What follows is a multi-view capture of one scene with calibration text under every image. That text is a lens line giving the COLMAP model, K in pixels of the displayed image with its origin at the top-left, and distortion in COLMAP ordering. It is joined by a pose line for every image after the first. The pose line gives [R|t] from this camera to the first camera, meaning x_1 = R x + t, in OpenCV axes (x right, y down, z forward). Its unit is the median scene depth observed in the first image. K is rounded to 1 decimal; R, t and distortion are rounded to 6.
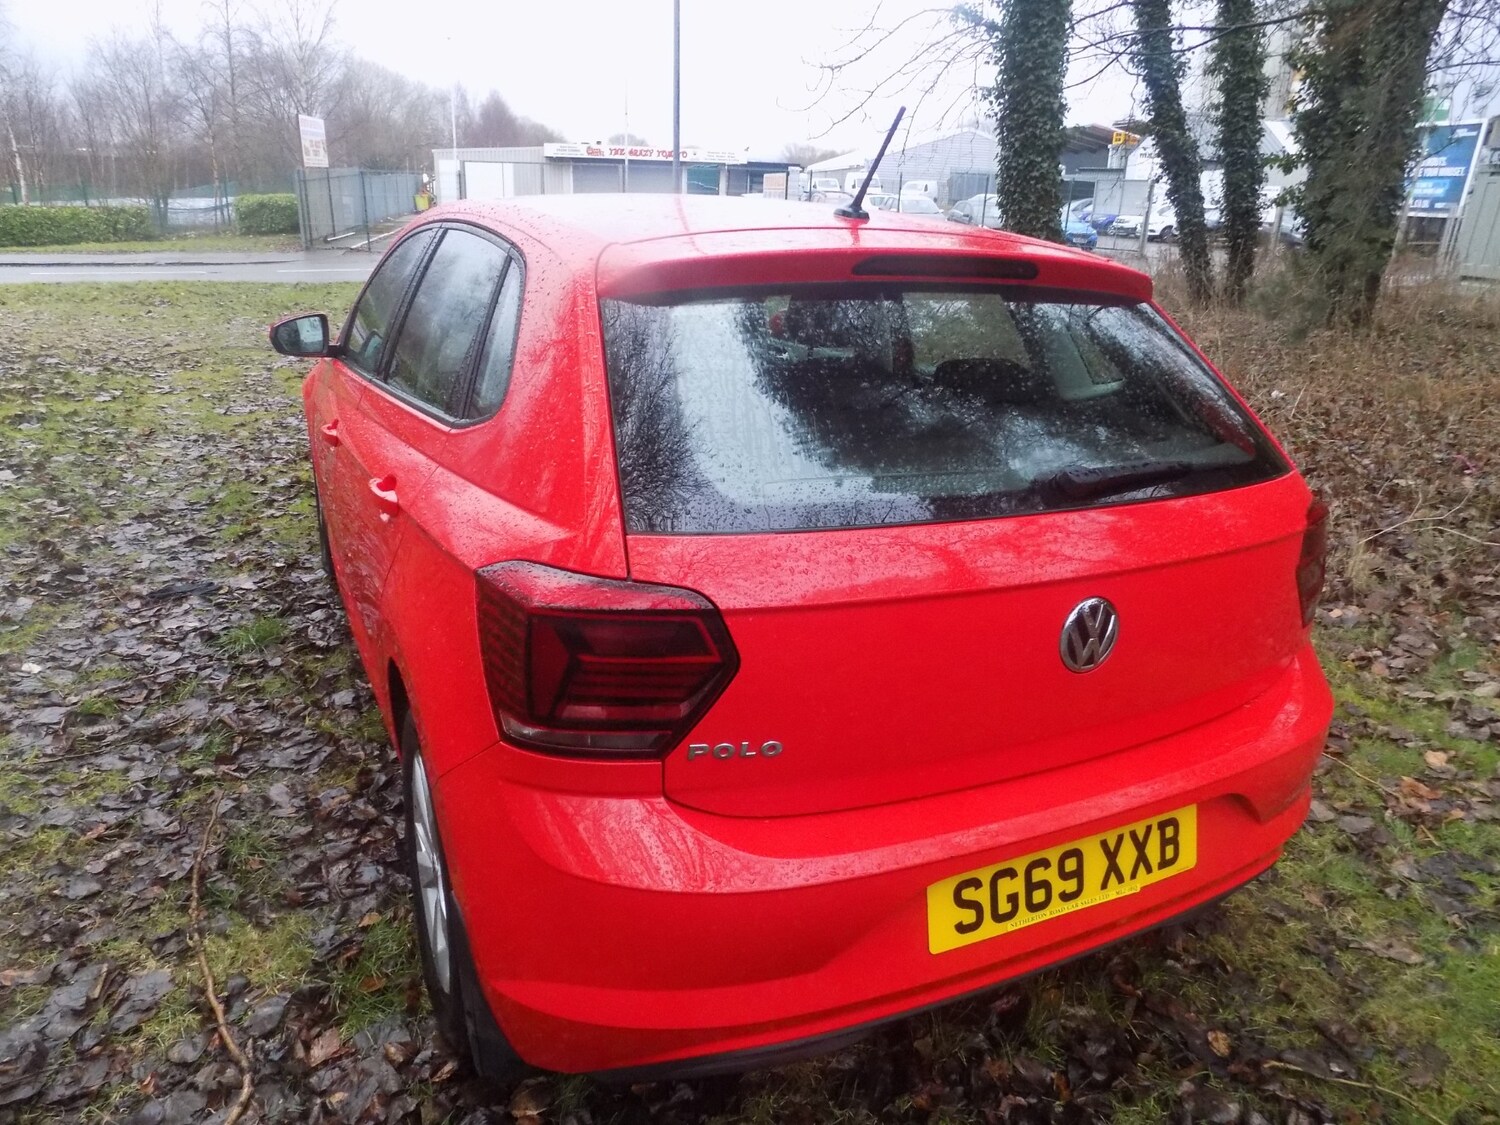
lens RADIAL K [[1041.5, 0, 756.7], [0, 1041.5, 556.3], [0, 0, 1]] dist [-0.079559, 0.086531]
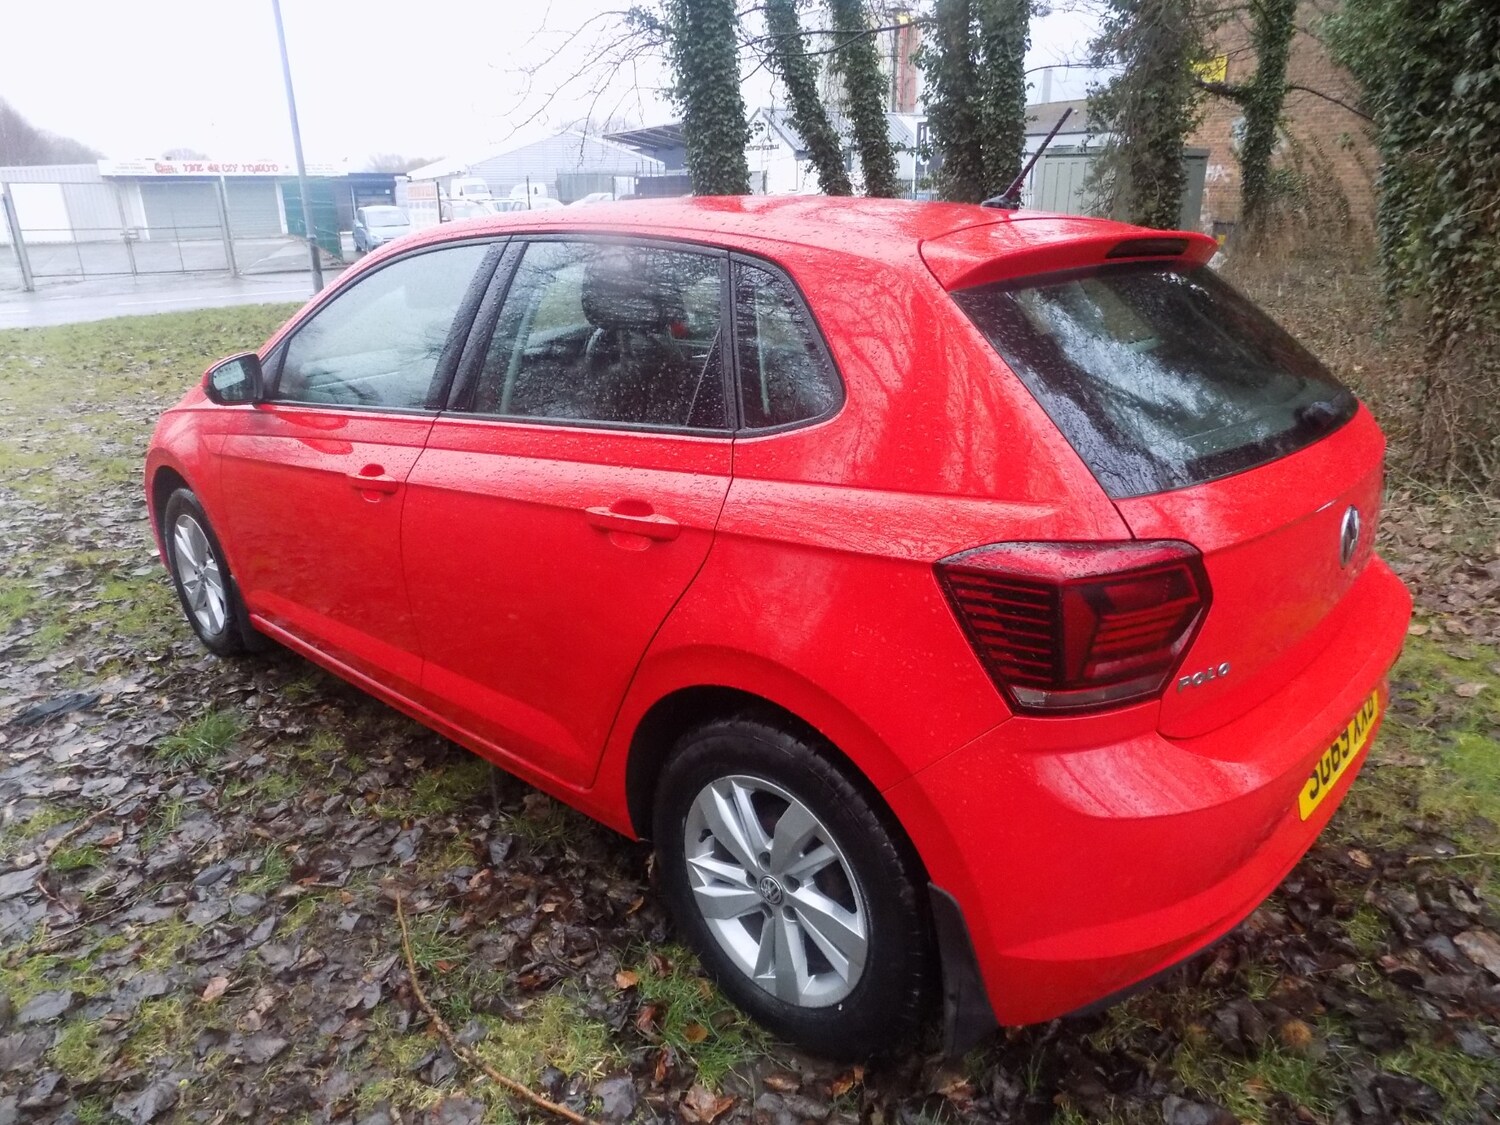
lens RADIAL K [[1040.3, 0, 753.2], [0, 1040.3, 559.3], [0, 0, 1]] dist [-0.078597, 0.077258]
pose [[0.927630, -0.163096, 0.336010, -0.418238], [0.162569, 0.986244, 0.029906, -0.026292], [-0.336265, 0.026883, 0.941384, 0.054311]]
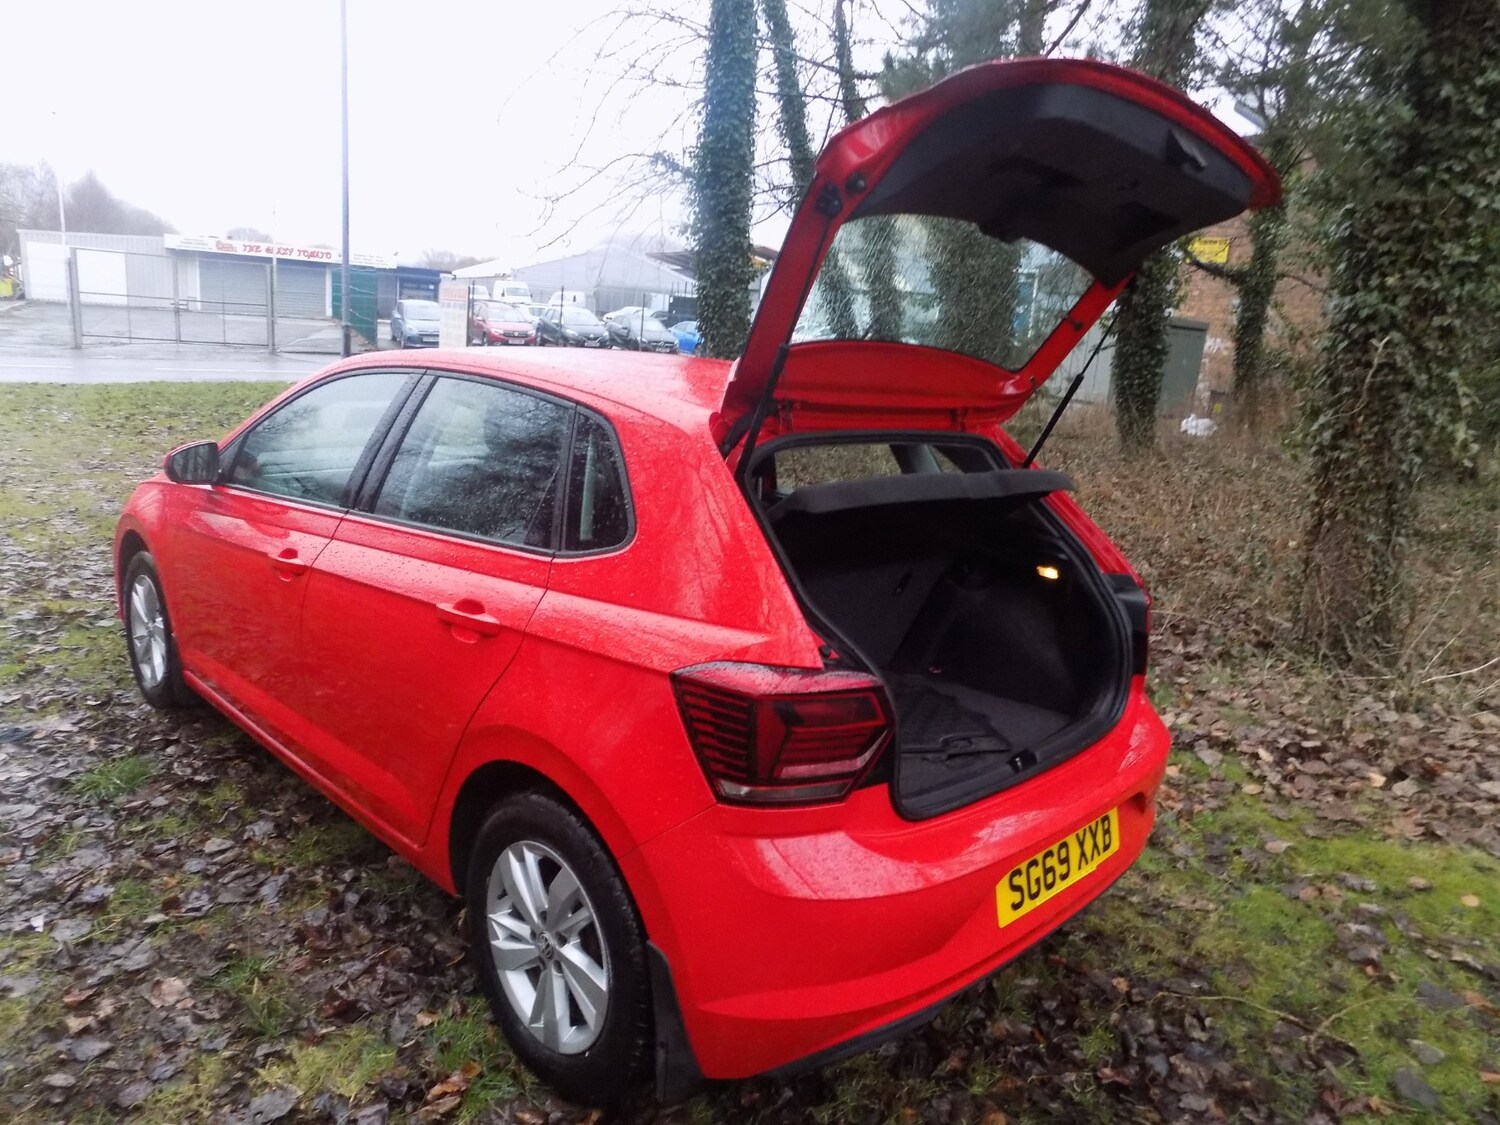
lens RADIAL K [[1045.1, 0, 766.2], [0, 1045.1, 548.6], [0, 0, 1]] dist [-0.079344, 0.069536]
pose [[0.937300, -0.032139, 0.347039, -0.320597], [0.067853, 0.993514, -0.091252, -0.006912], [-0.341855, 0.109078, 0.933401, -0.128514]]
